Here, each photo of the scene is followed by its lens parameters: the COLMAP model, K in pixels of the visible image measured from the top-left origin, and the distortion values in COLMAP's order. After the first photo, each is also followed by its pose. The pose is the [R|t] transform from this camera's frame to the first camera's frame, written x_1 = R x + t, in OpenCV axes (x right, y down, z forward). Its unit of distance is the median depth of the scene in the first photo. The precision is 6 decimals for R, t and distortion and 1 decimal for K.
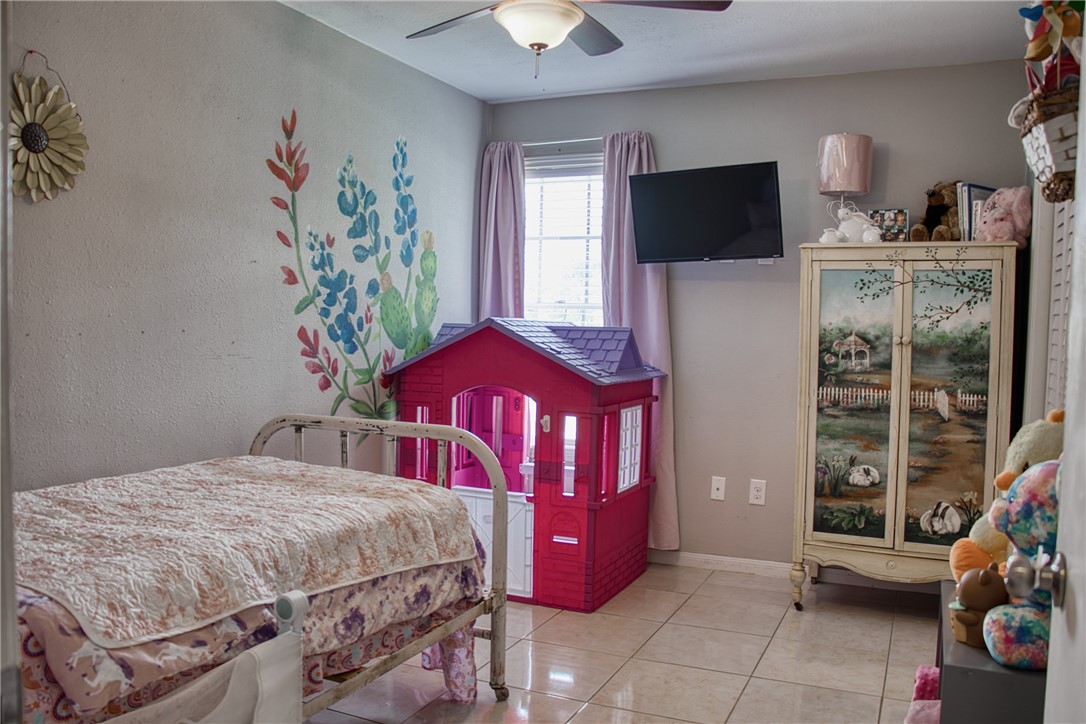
lens RADIAL K [[907.4, 0, 541.0], [0, 907.4, 374.9], [0, 0, 1]] dist [-0.188535, 0.167837]
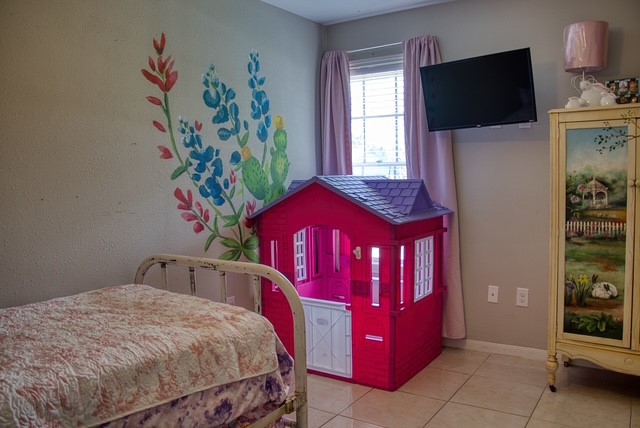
lens RADIAL K [[534.8, 0, 318.8], [0, 534.8, 221.6], [0, 0, 1]] dist [-0.188535, 0.167837]
pose [[0.986487, -0.025276, -0.161875, 0.078587], [0.030502, 0.999088, 0.029885, -0.018587], [0.160972, -0.034418, 0.986359, 0.205804]]
